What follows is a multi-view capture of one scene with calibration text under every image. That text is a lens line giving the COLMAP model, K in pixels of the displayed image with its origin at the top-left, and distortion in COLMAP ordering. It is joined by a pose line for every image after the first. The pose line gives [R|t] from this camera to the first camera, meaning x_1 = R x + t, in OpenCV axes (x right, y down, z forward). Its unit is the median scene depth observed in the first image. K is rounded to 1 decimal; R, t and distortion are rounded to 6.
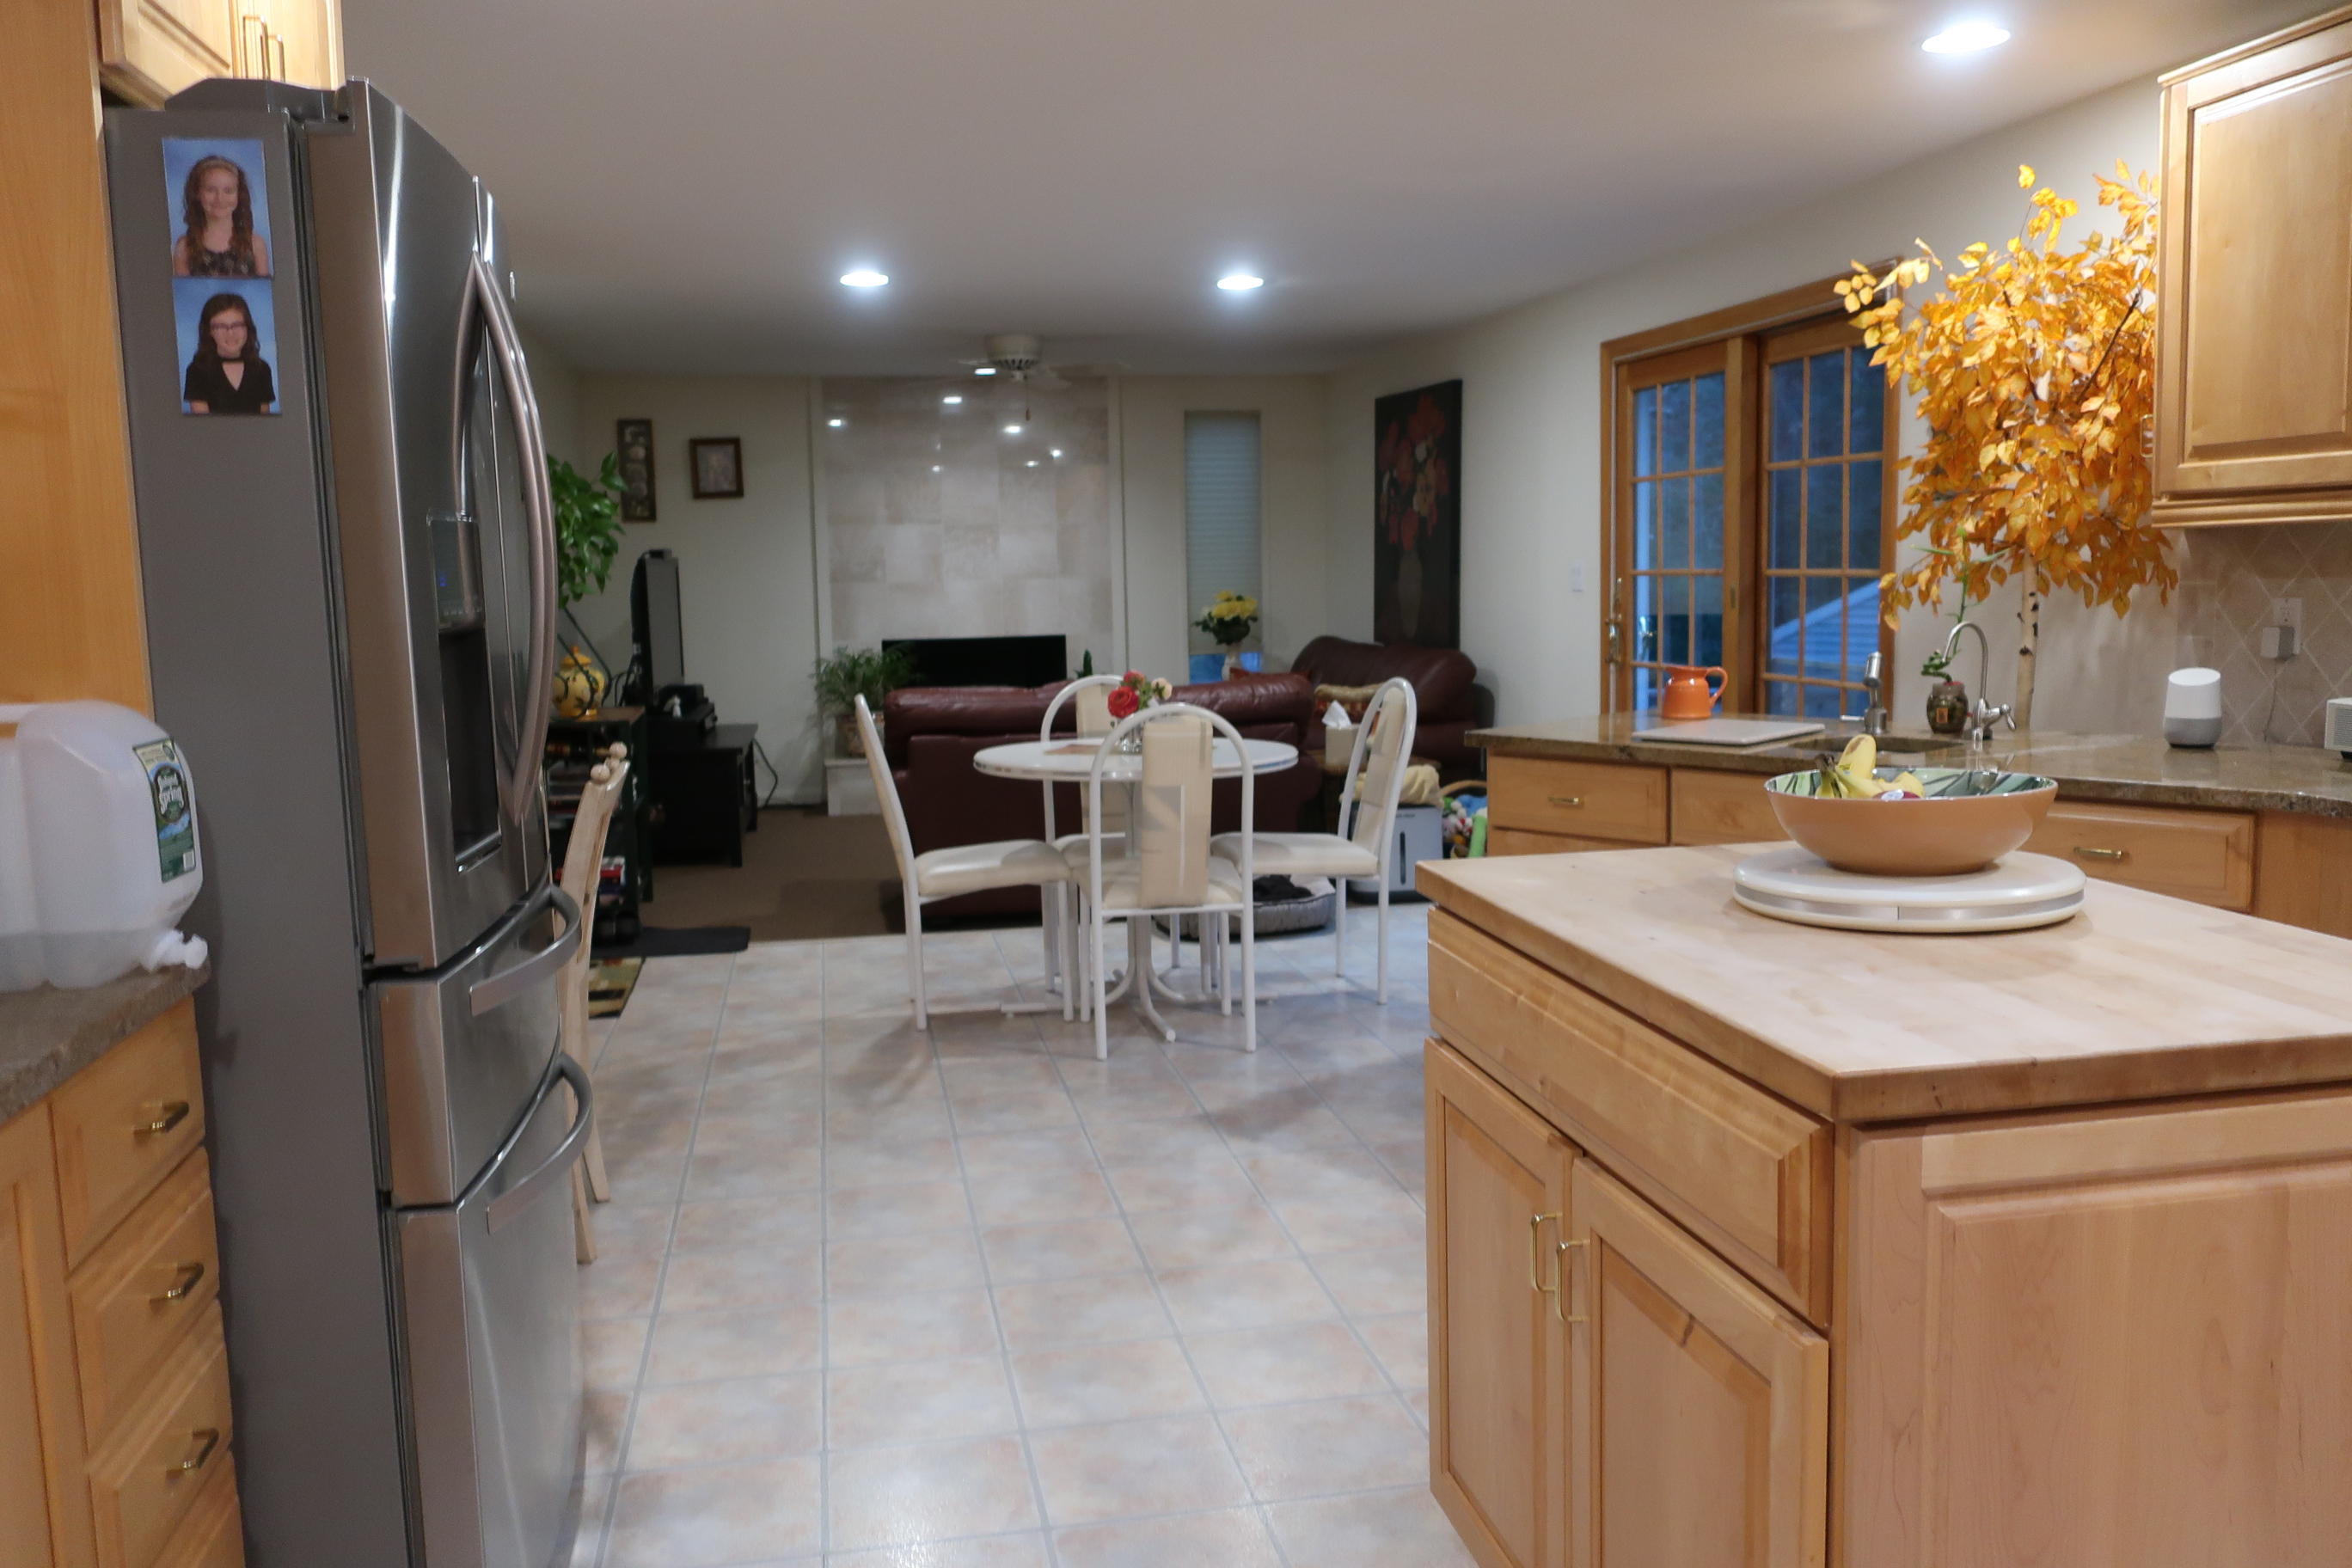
lens RADIAL K [[1840.1, 0, 1174.8], [0, 1840.1, 799.9], [0, 0, 1]] dist [0.004157, -0.013821]
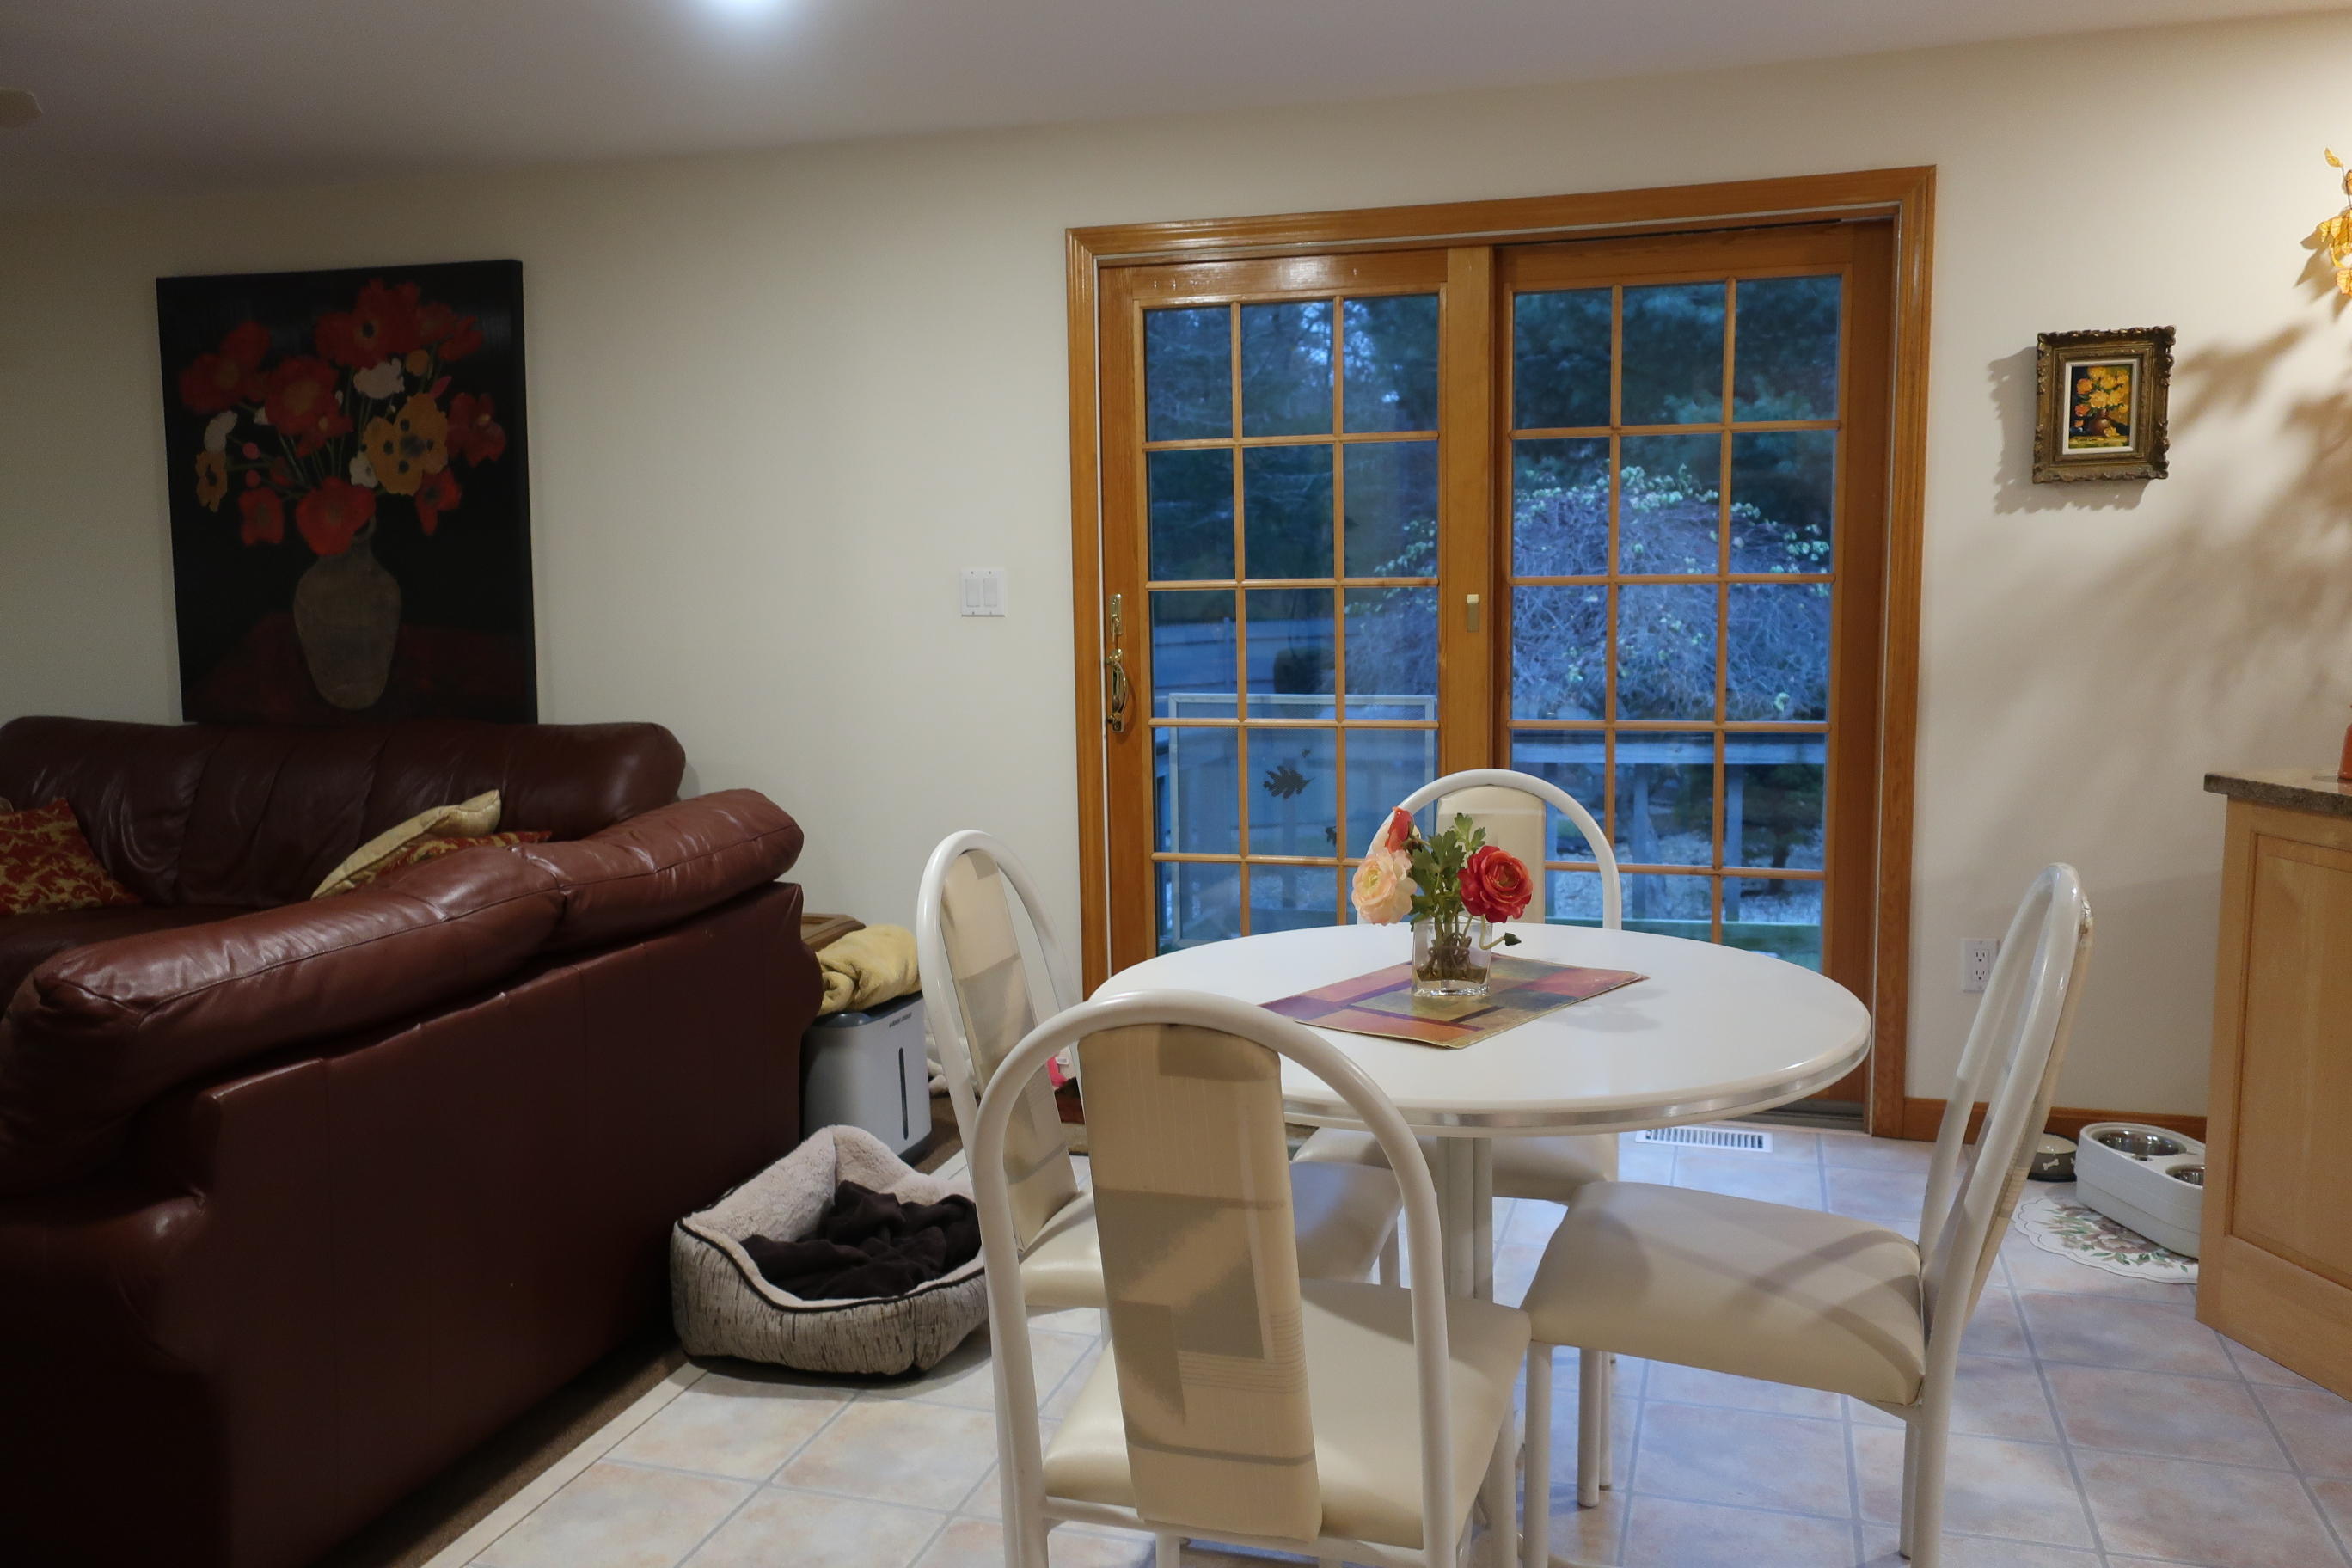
lens RADIAL K [[1840.1, 0, 1170.2], [0, 1840.1, 799.5], [0, 0, 1]] dist [0.004157, -0.013821]
pose [[0.476754, -0.097505, 0.873612, -0.588338], [0.116229, 0.992096, 0.047300, -0.136007], [-0.871319, 0.078989, 0.484318, 1.193589]]
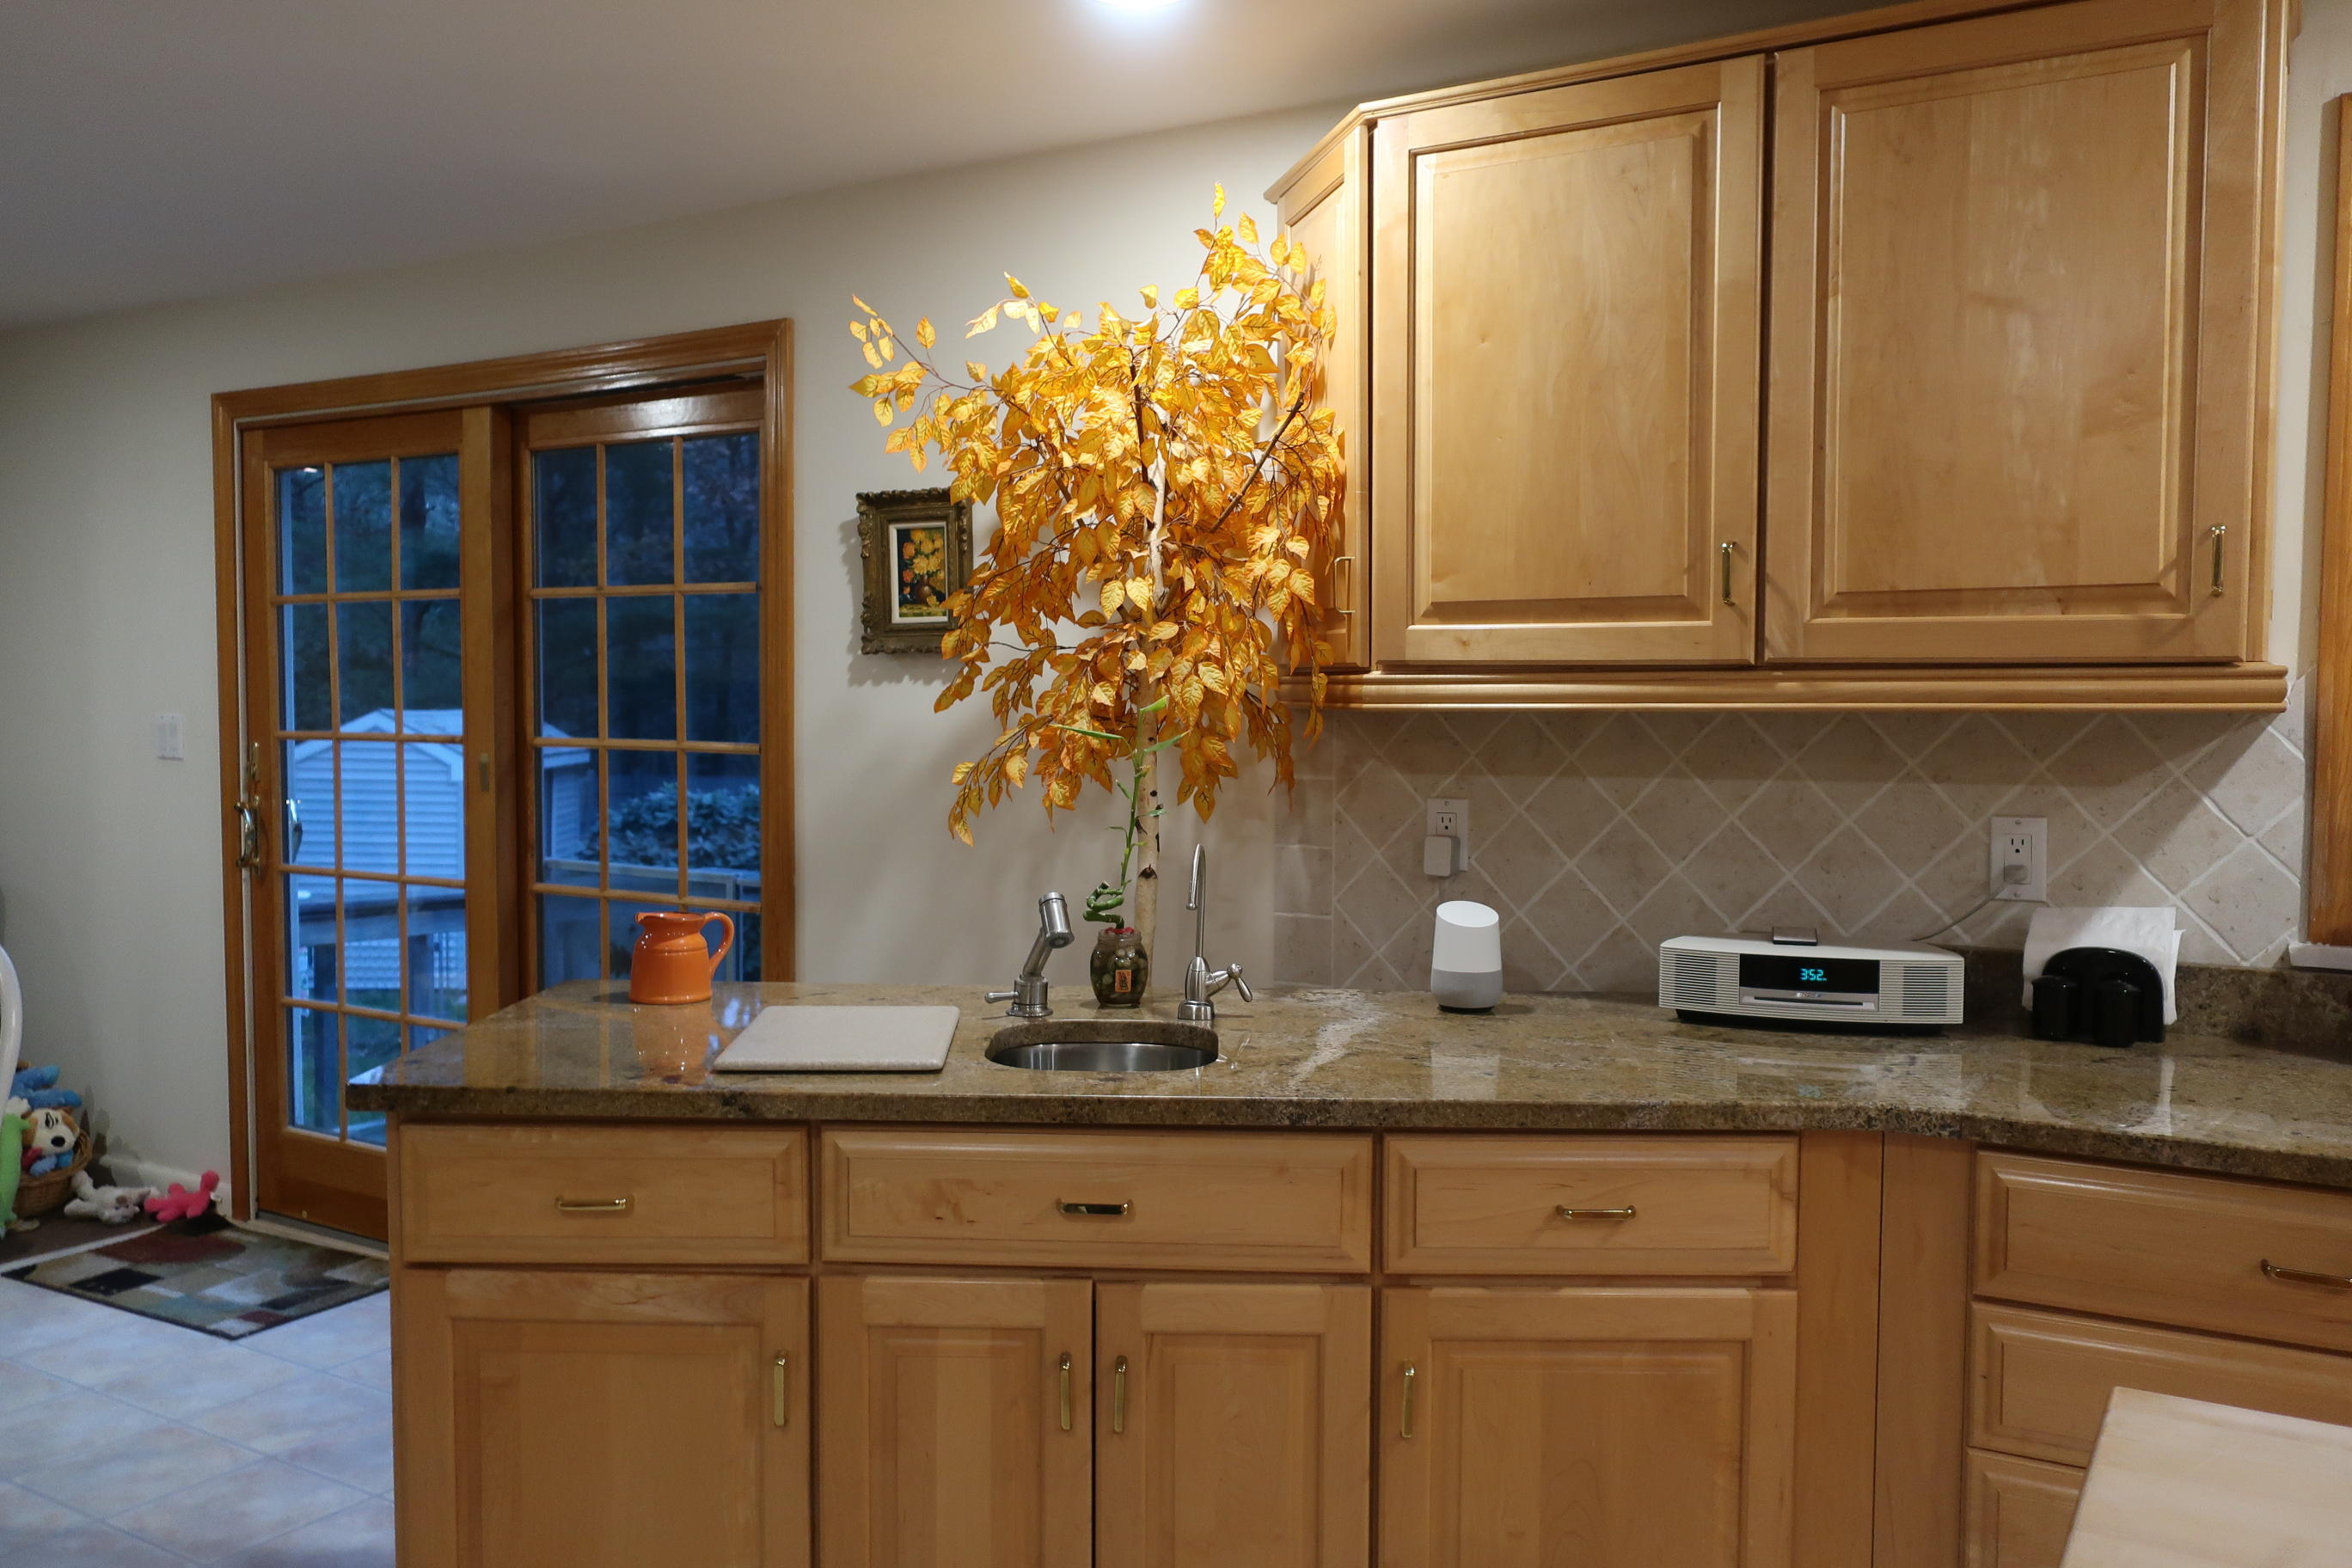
lens RADIAL K [[1840.1, 0, 1191.3], [0, 1840.1, 790.8], [0, 0, 1]] dist [0.004157, -0.013821]
pose [[0.664619, -0.005517, 0.747162, -0.059472], [0.069184, 0.996131, -0.054186, -0.075593], [-0.743973, 0.087705, 0.662429, 0.535654]]
